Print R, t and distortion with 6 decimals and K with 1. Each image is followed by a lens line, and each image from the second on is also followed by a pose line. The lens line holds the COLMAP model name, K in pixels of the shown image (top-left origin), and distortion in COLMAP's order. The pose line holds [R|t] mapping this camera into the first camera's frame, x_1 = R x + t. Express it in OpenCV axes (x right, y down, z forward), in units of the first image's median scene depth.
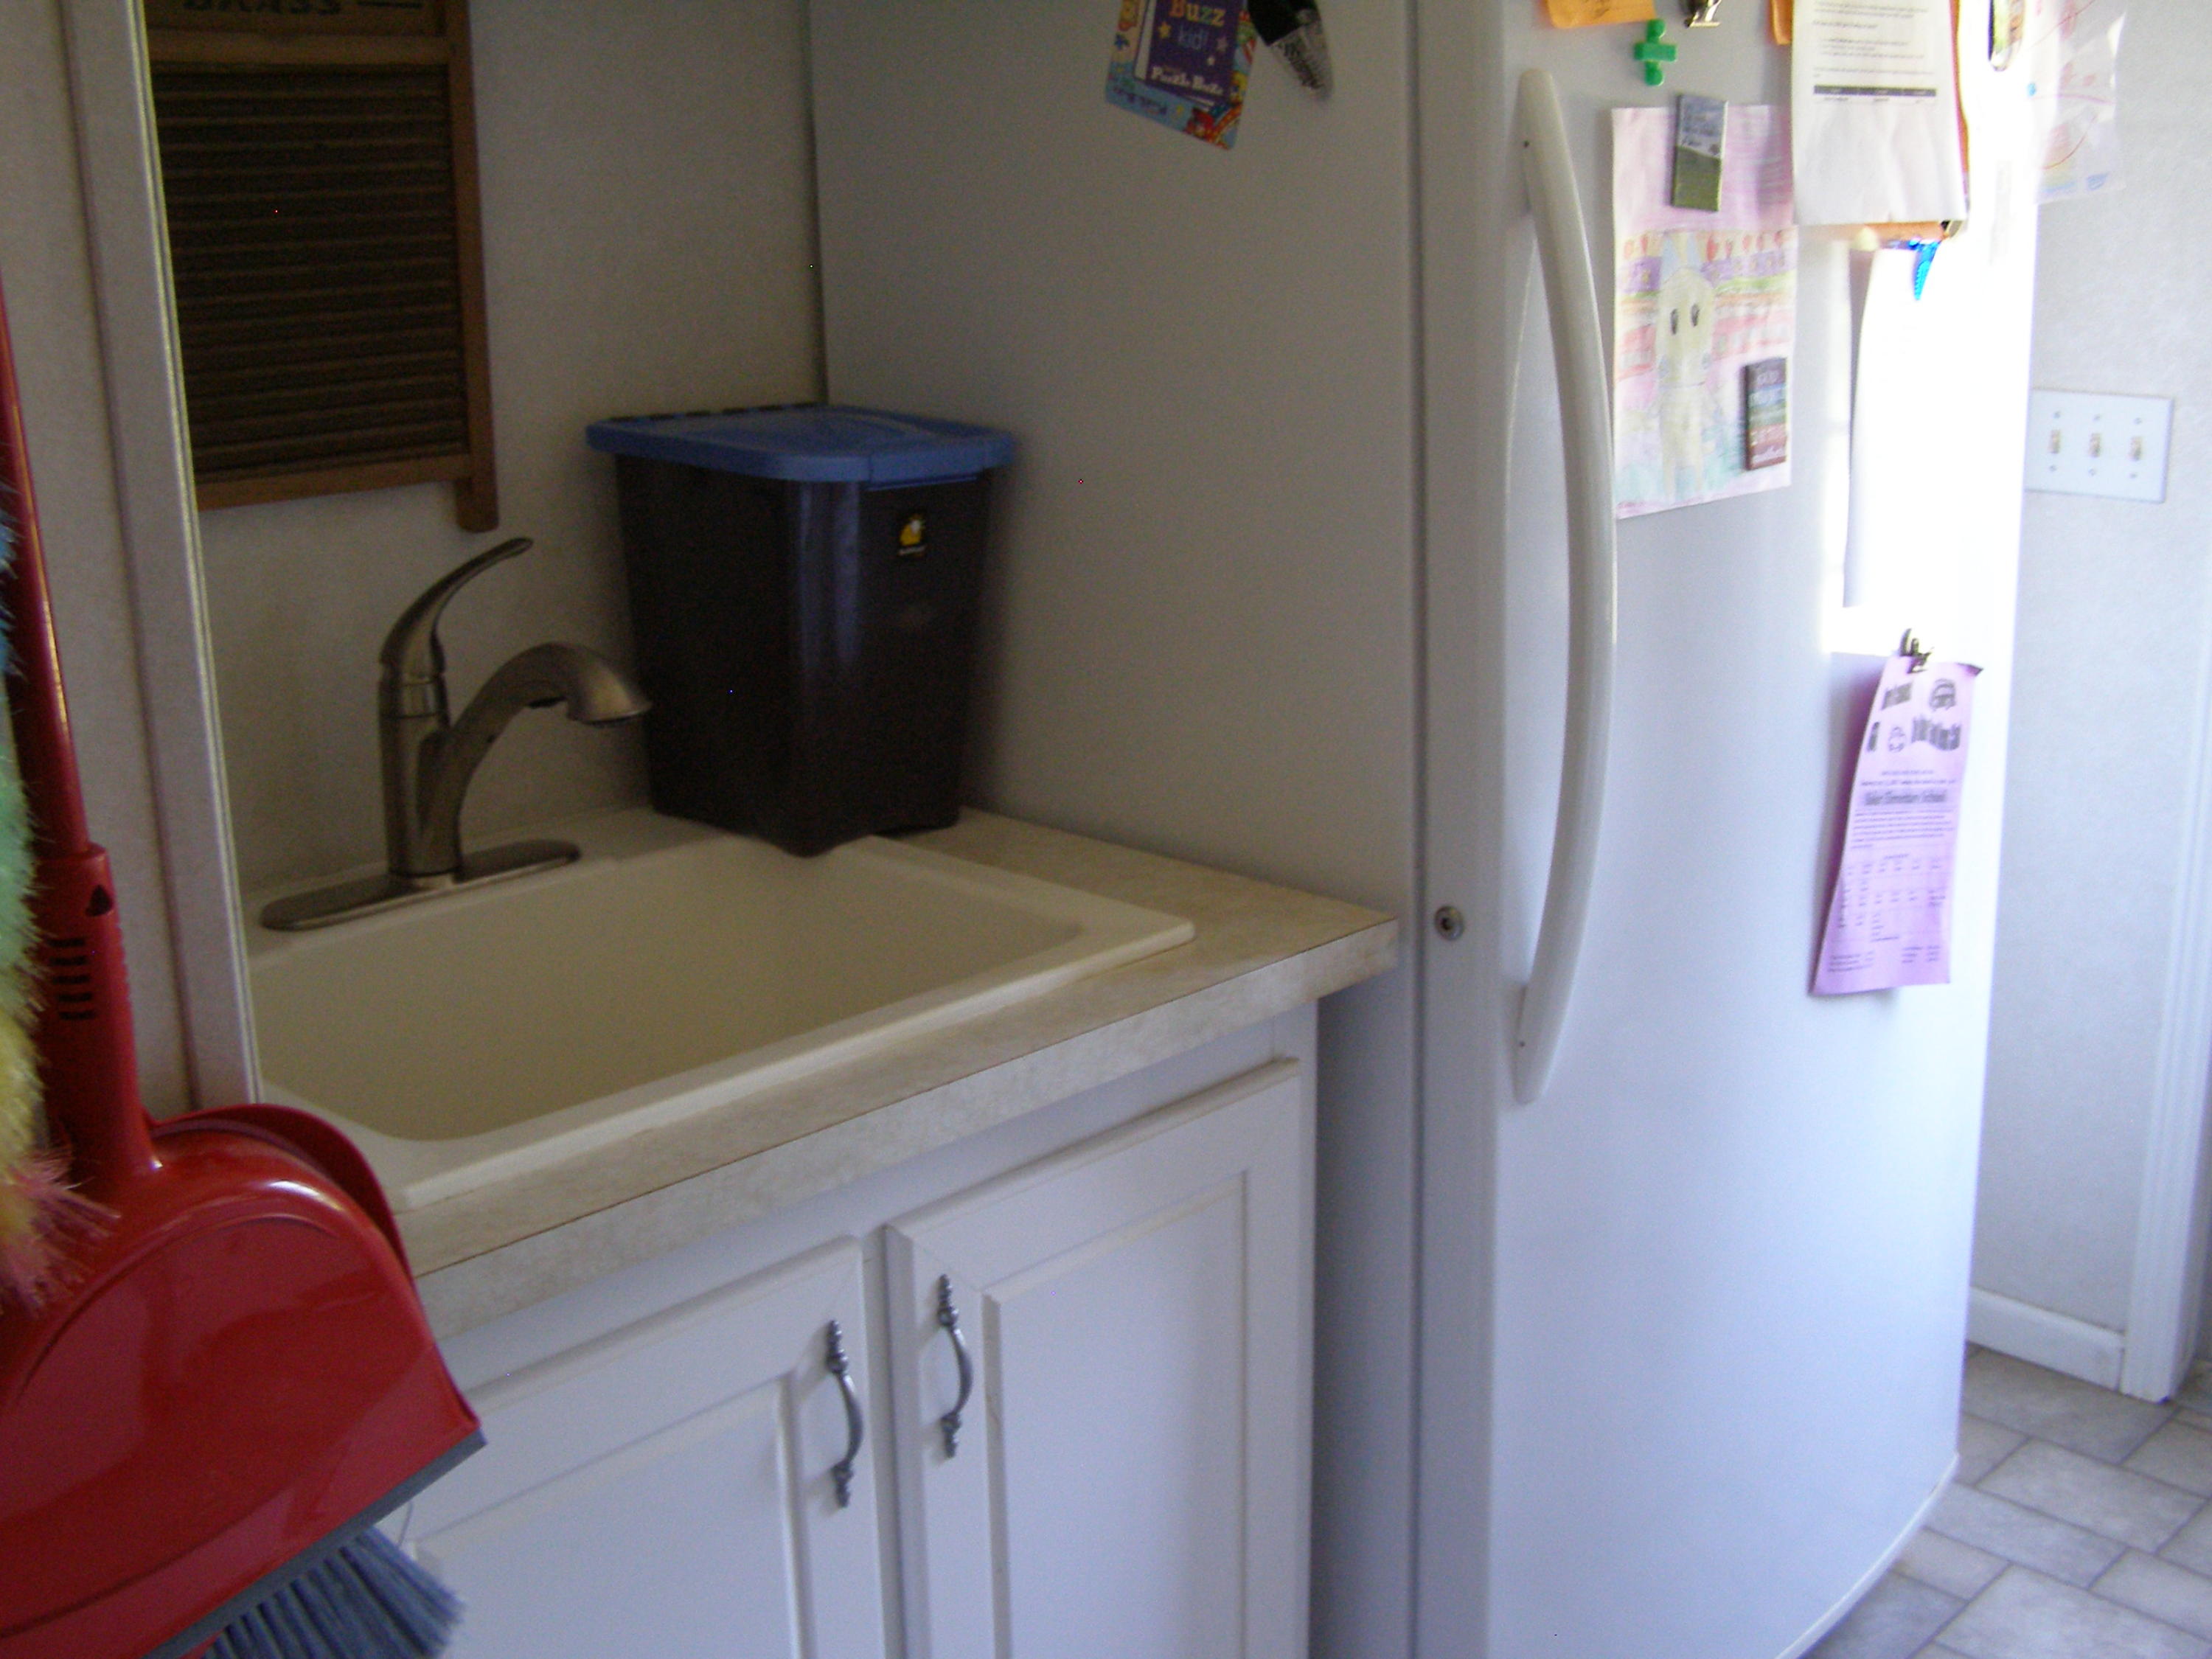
lens RADIAL K [[2522.6, 0, 1098.8], [0, 2522.6, 818.4], [0, 0, 1]] dist [-0.217985, 0.437026]
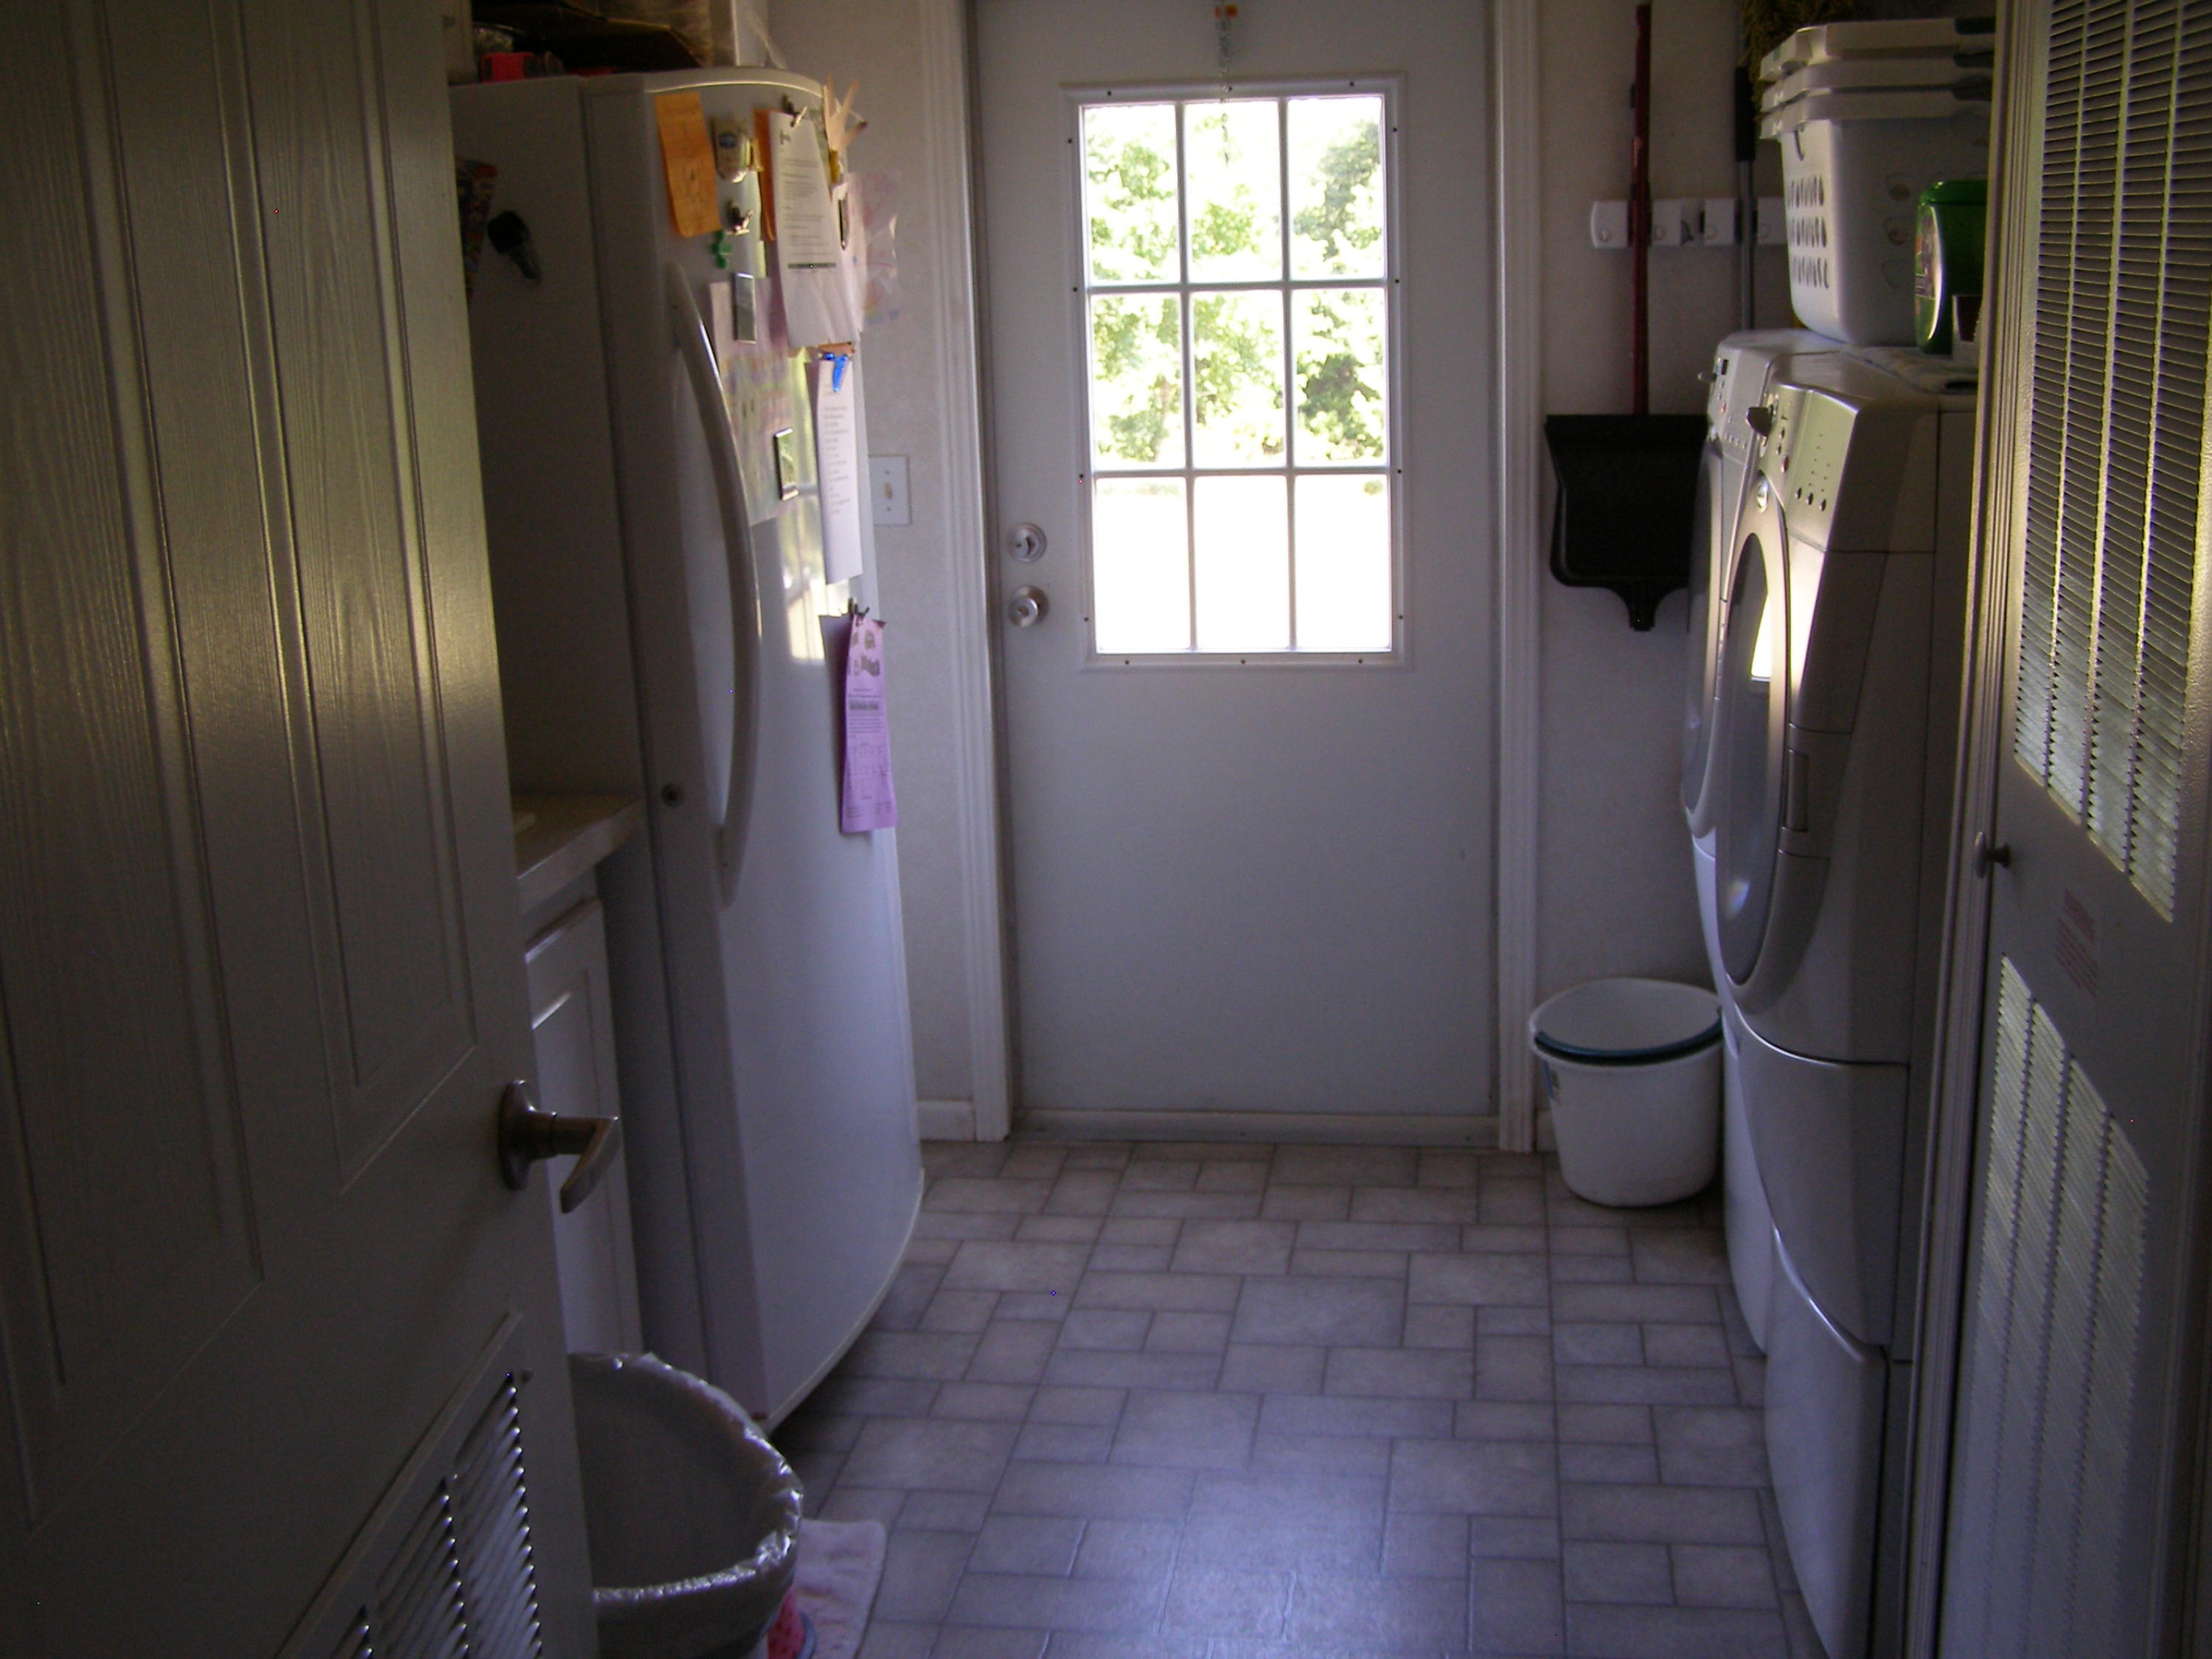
lens RADIAL K [[2522.6, 0, 1098.8], [0, 2522.6, 818.4], [0, 0, 1]] dist [-0.217985, 0.437026]
pose [[0.814760, -0.144989, 0.561378, -0.505000], [0.179435, 0.983749, -0.006349, 0.108821], [-0.551335, 0.105904, 0.827535, -0.431493]]
